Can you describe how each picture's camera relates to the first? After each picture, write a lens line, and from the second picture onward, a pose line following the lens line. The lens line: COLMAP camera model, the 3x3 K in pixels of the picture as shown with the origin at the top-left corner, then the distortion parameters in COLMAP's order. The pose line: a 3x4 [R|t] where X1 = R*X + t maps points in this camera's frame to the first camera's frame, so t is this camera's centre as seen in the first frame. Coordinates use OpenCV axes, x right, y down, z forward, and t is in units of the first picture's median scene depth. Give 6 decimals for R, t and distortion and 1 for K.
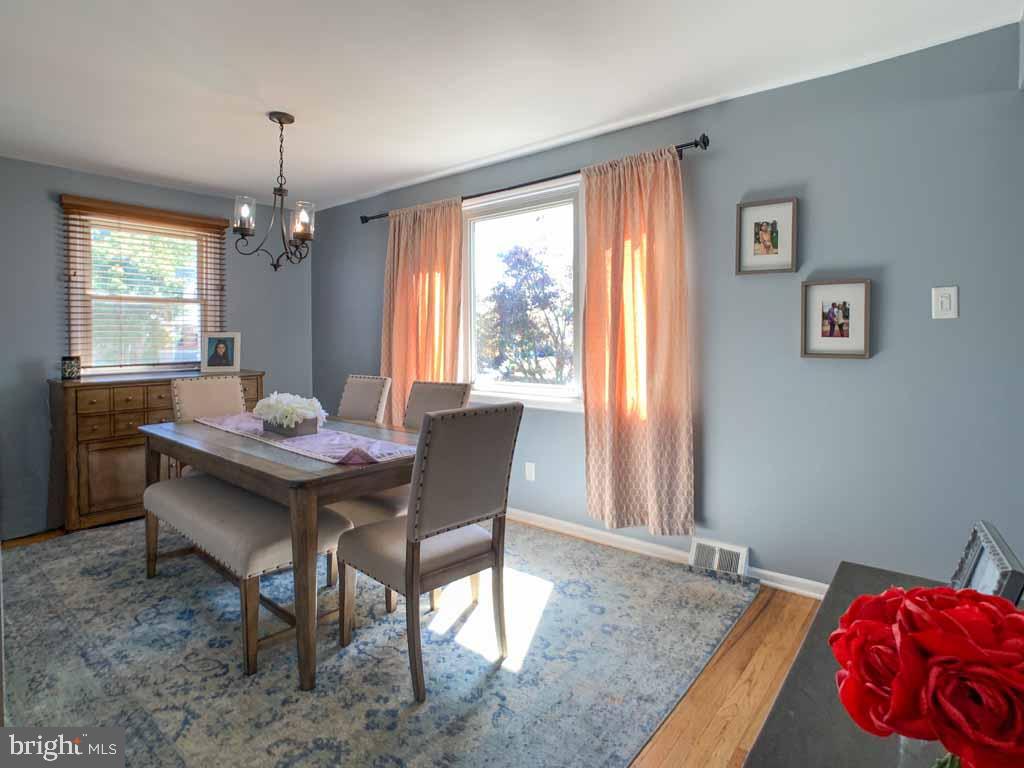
lens RADIAL K [[538.0, 0, 511.3], [0, 538.0, 365.7], [0, 0, 1]] dist [-0.021063, 0.000653]
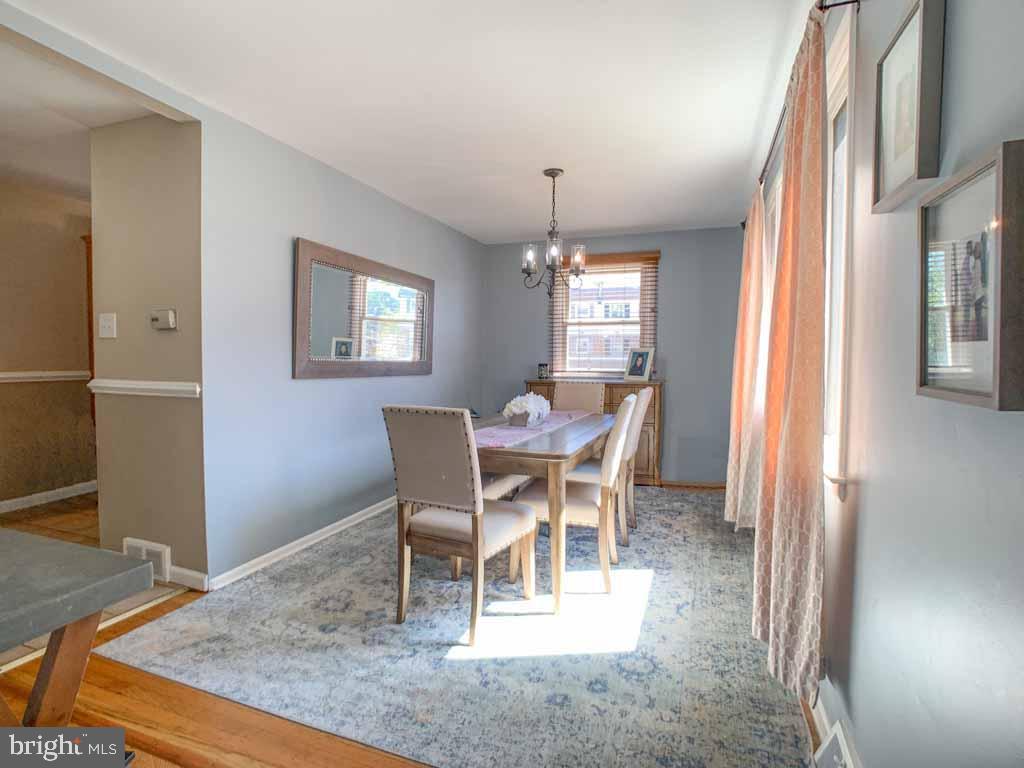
lens RADIAL K [[526.8, 0, 512.0], [0, 526.8, 384.0], [0, 0, 1]] dist [-0.000377, 0.000071]
pose [[0.339218, 0.057445, -0.938952, 0.721259], [-0.055275, 0.997626, 0.041066, -0.021174], [0.939082, 0.037970, 0.341588, 0.511034]]
